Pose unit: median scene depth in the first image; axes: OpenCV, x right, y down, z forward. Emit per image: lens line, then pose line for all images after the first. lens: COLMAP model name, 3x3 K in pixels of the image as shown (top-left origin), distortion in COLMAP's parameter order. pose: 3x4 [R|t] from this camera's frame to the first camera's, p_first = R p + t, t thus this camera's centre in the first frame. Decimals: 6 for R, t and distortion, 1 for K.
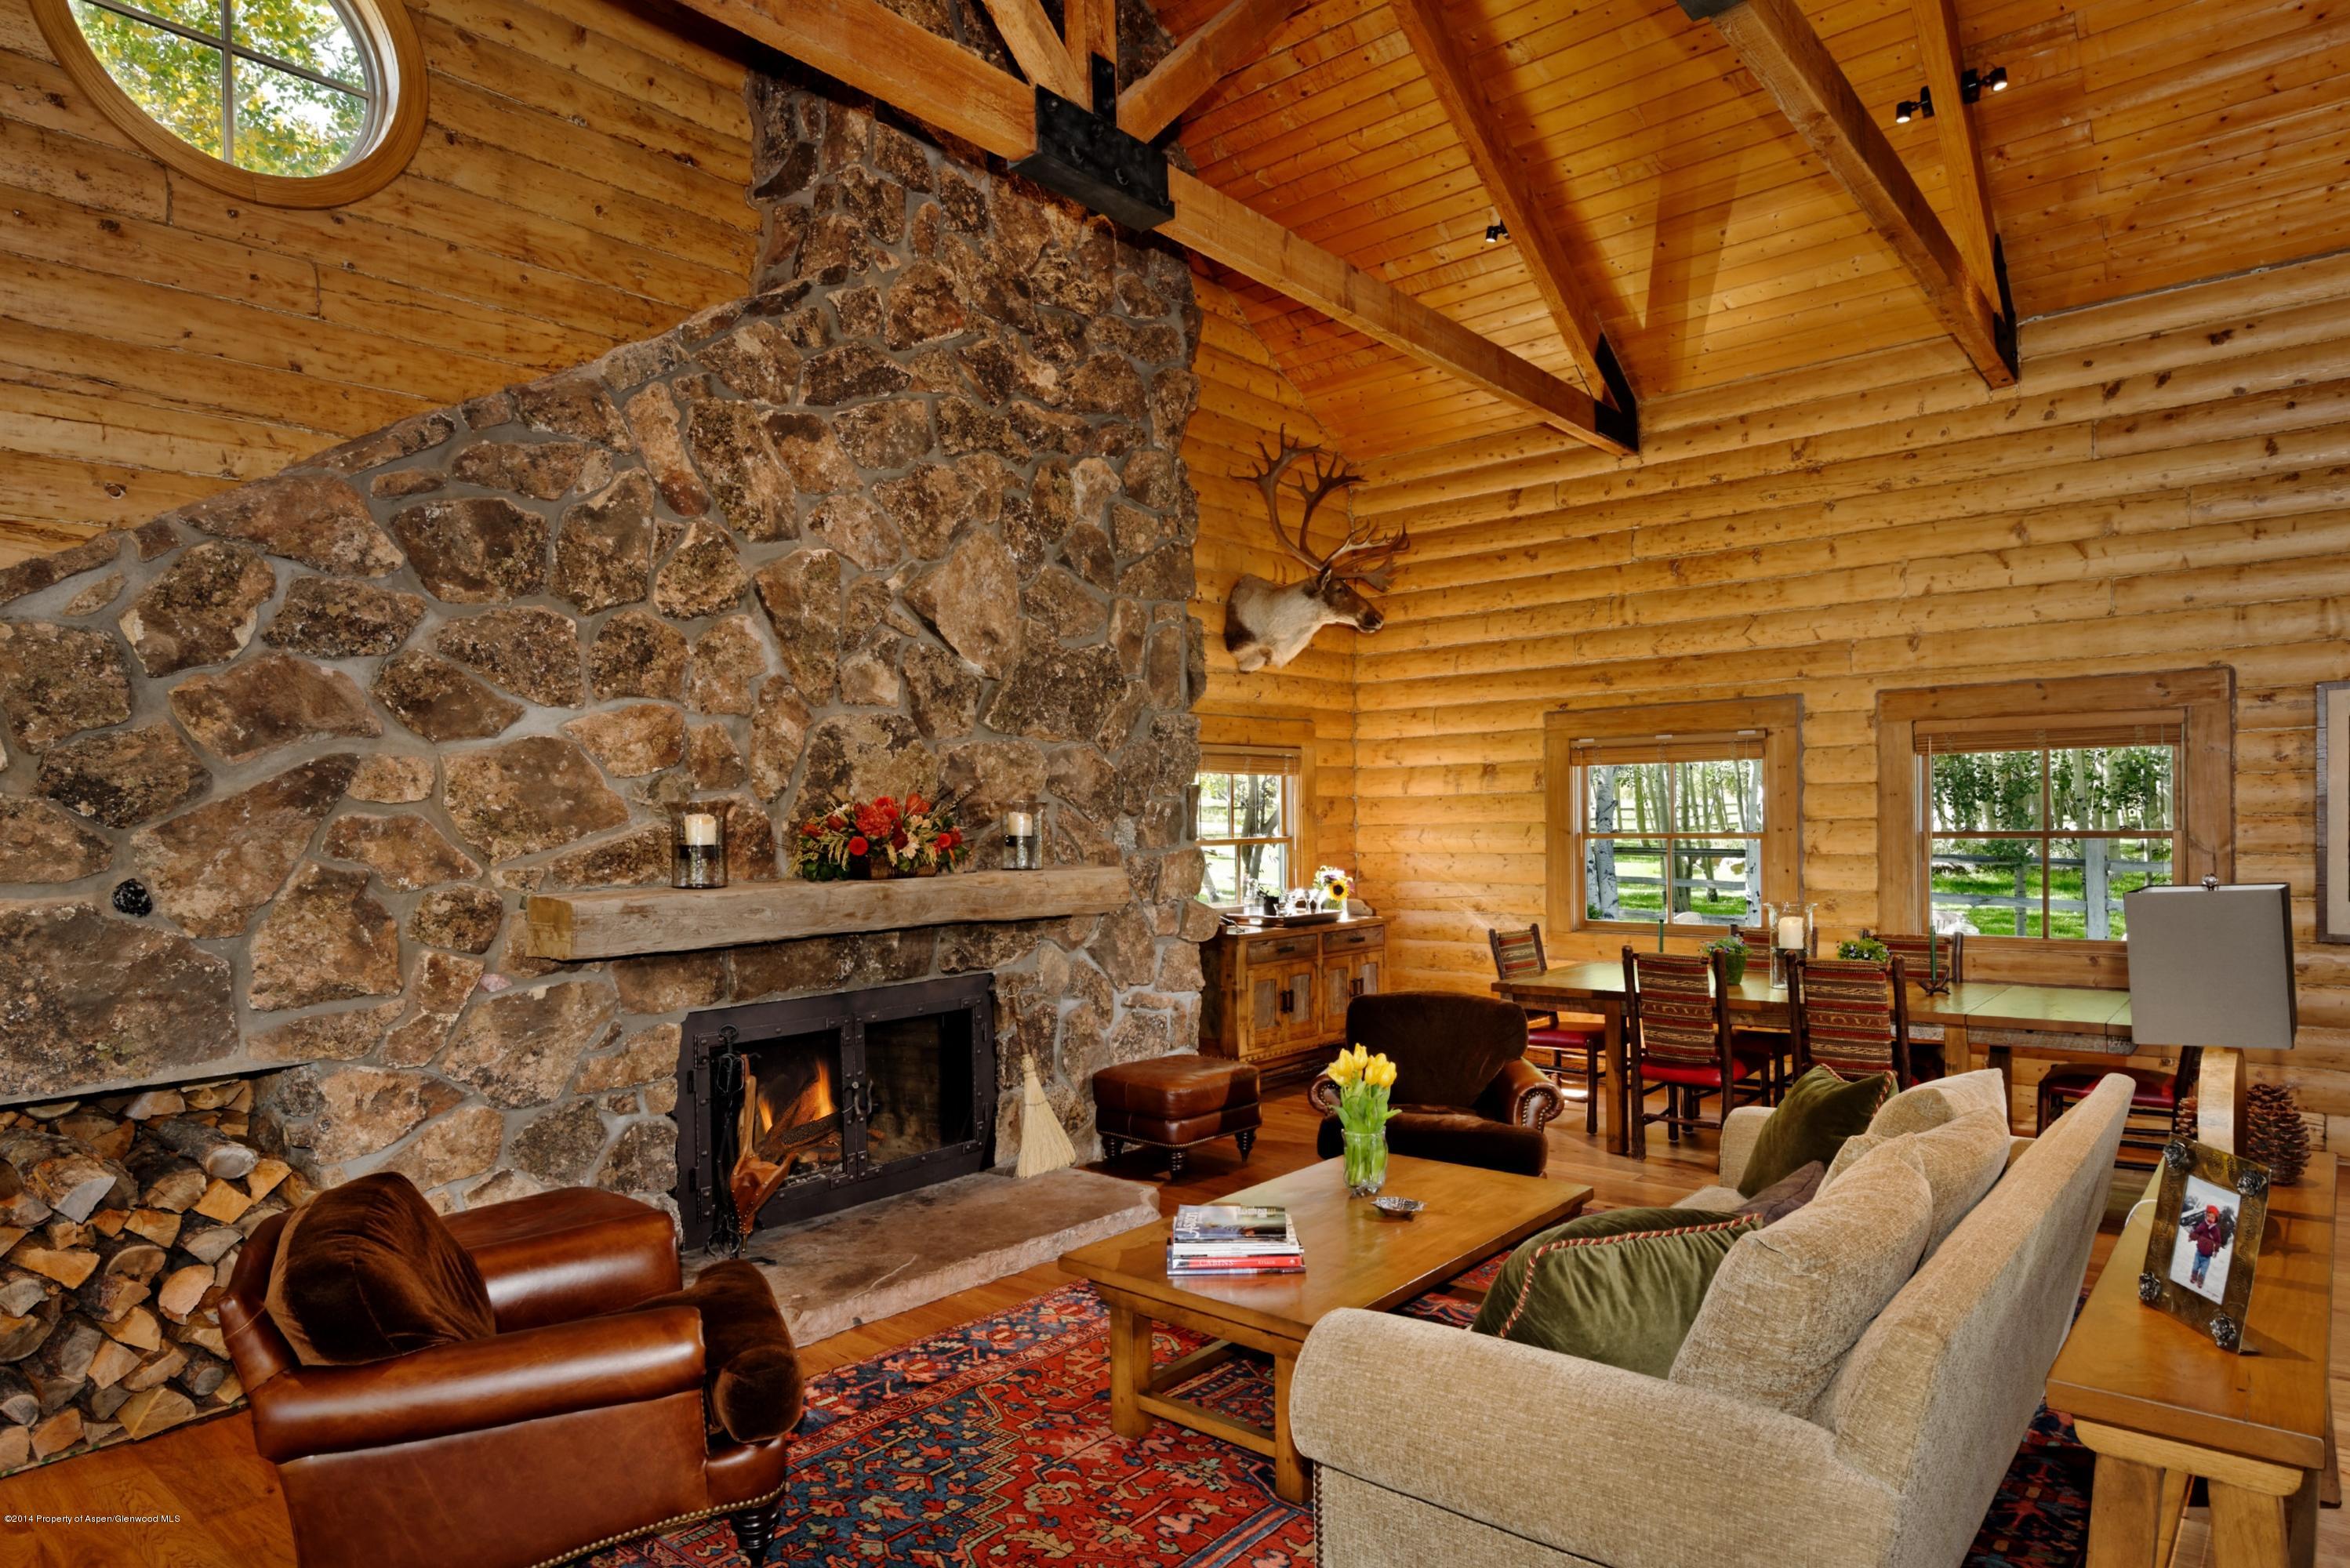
lens RADIAL K [[1363.8, 0, 1176.0], [0, 1363.8, 799.4], [0, 0, 1]] dist [-0.000978, 0.000116]
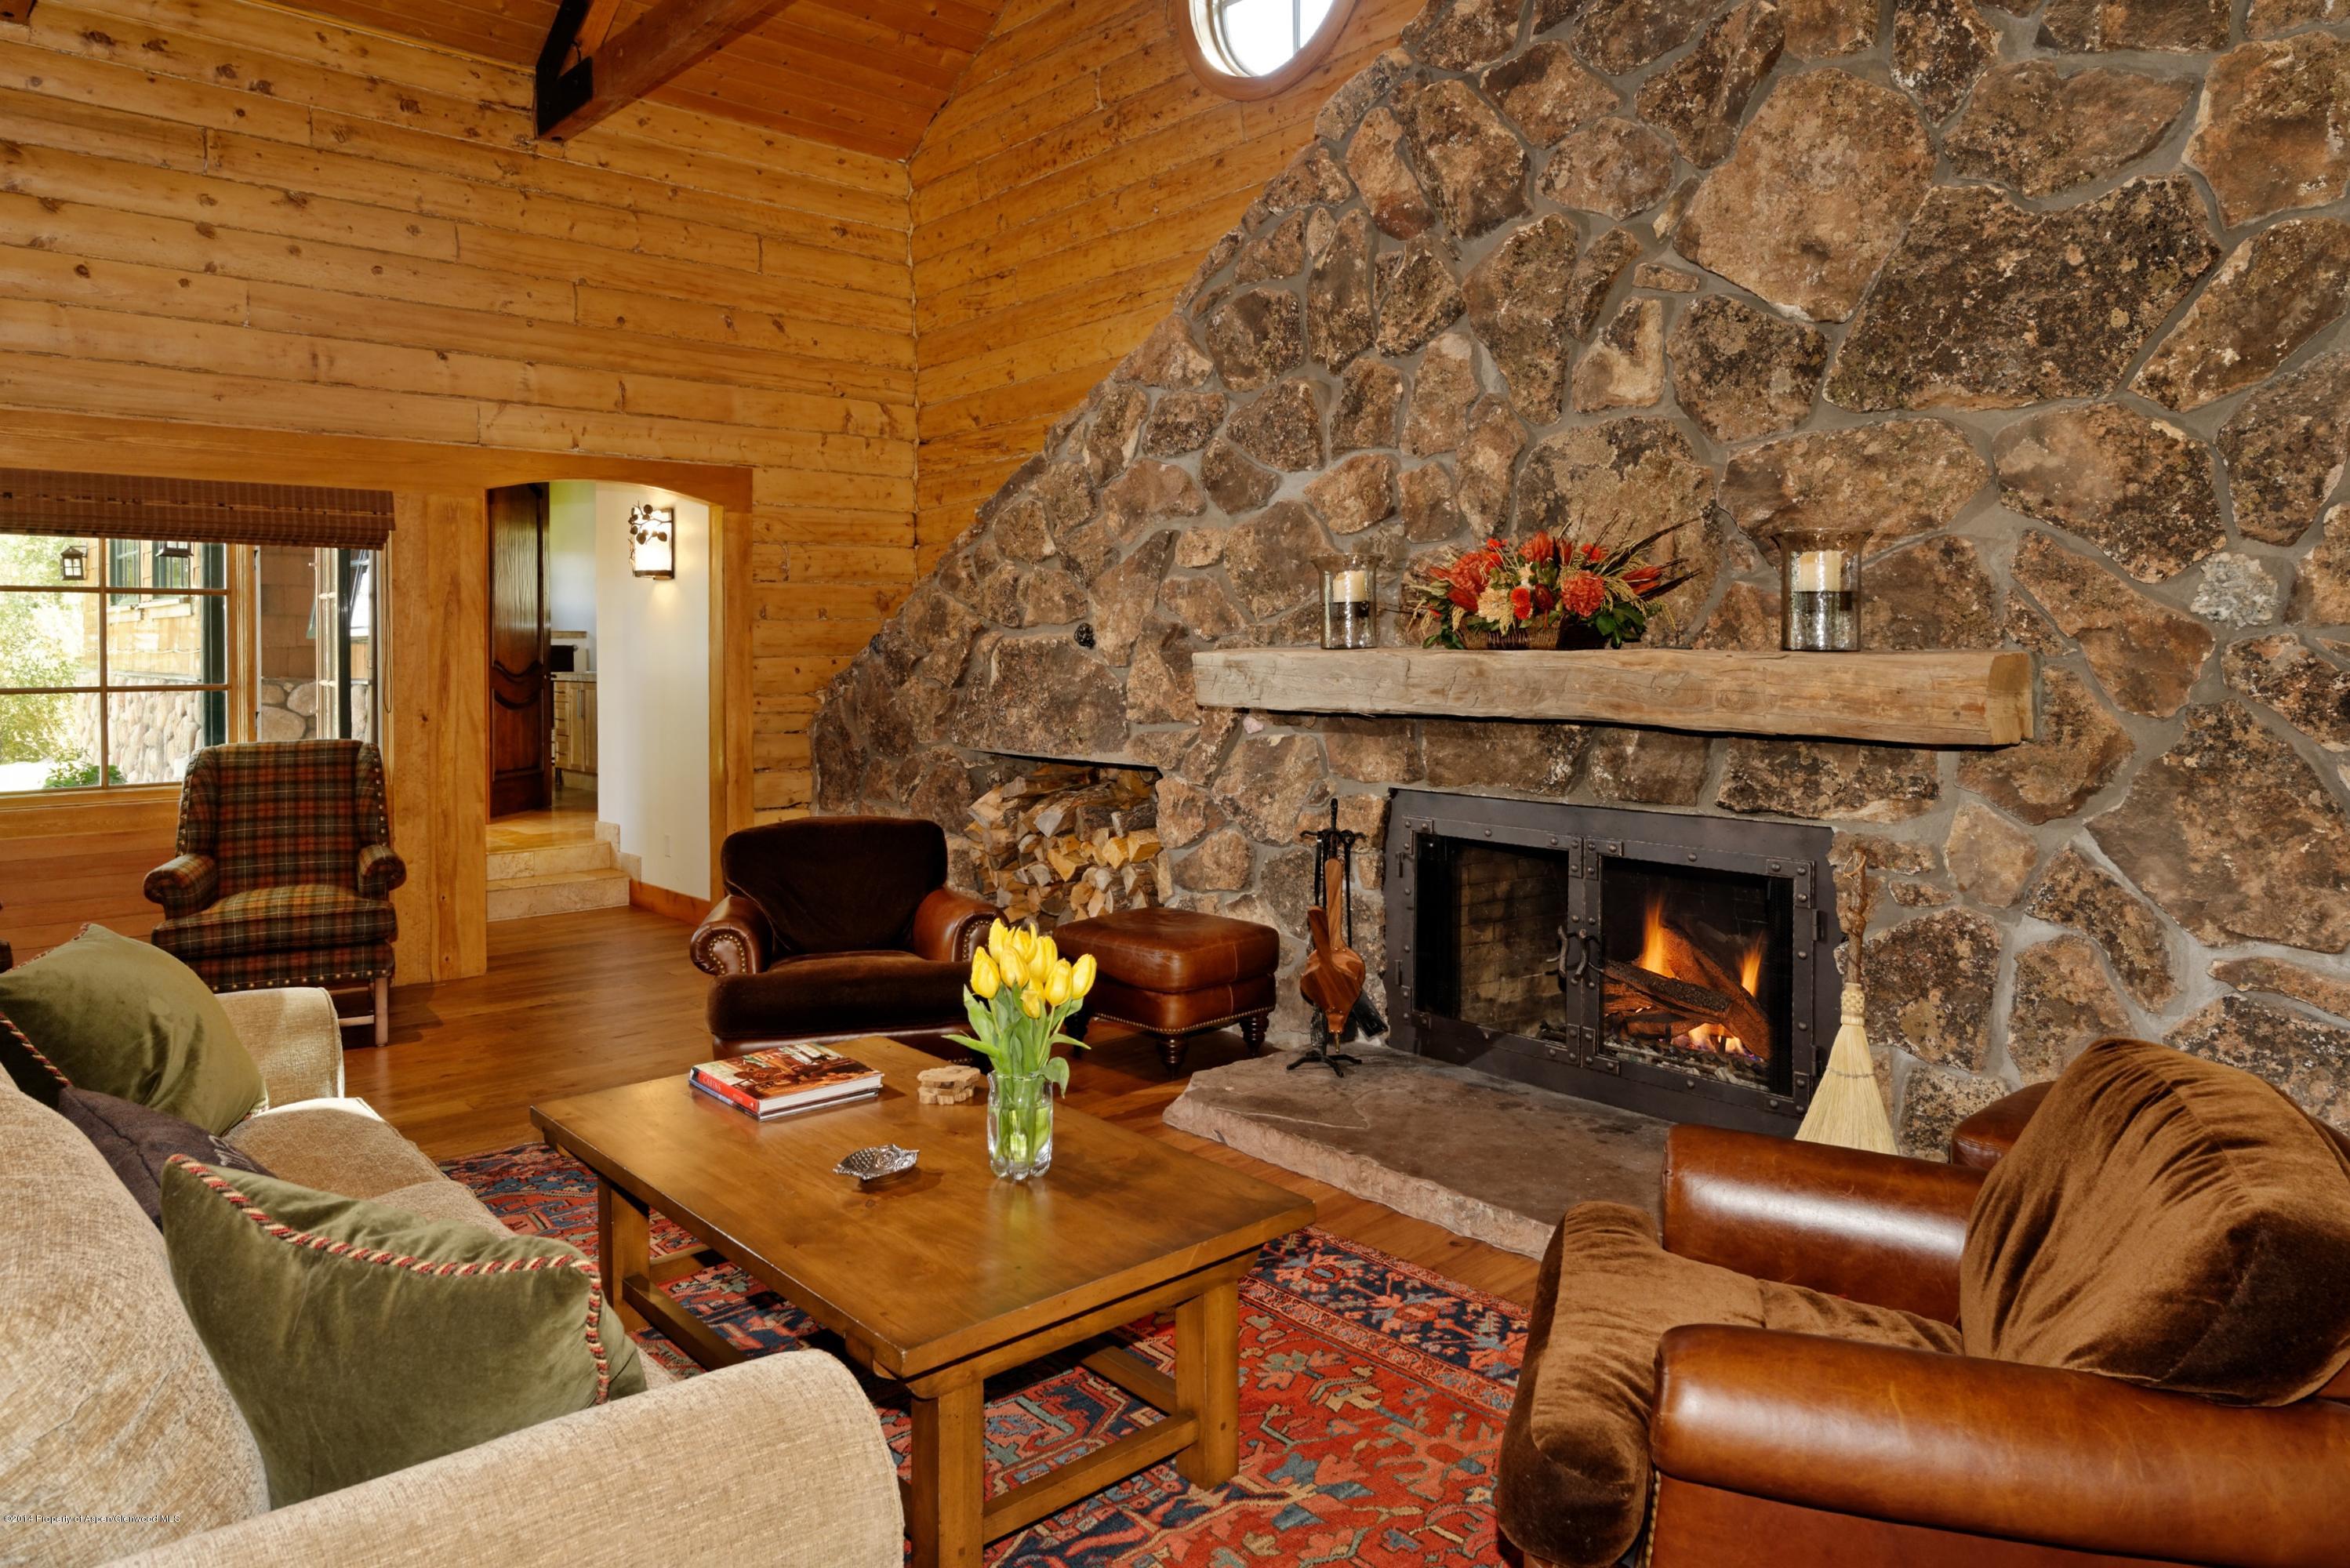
lens RADIAL K [[1507.8, 0, 1180.9], [0, 1507.8, 632.0], [0, 0, 1]] dist [-0.003364, -0.000843]
pose [[-0.128993, 0.006746, -0.991623, 0.641699], [0.011016, 0.999925, 0.005369, 0.044074], [0.991584, -0.010231, -0.129057, 0.964852]]
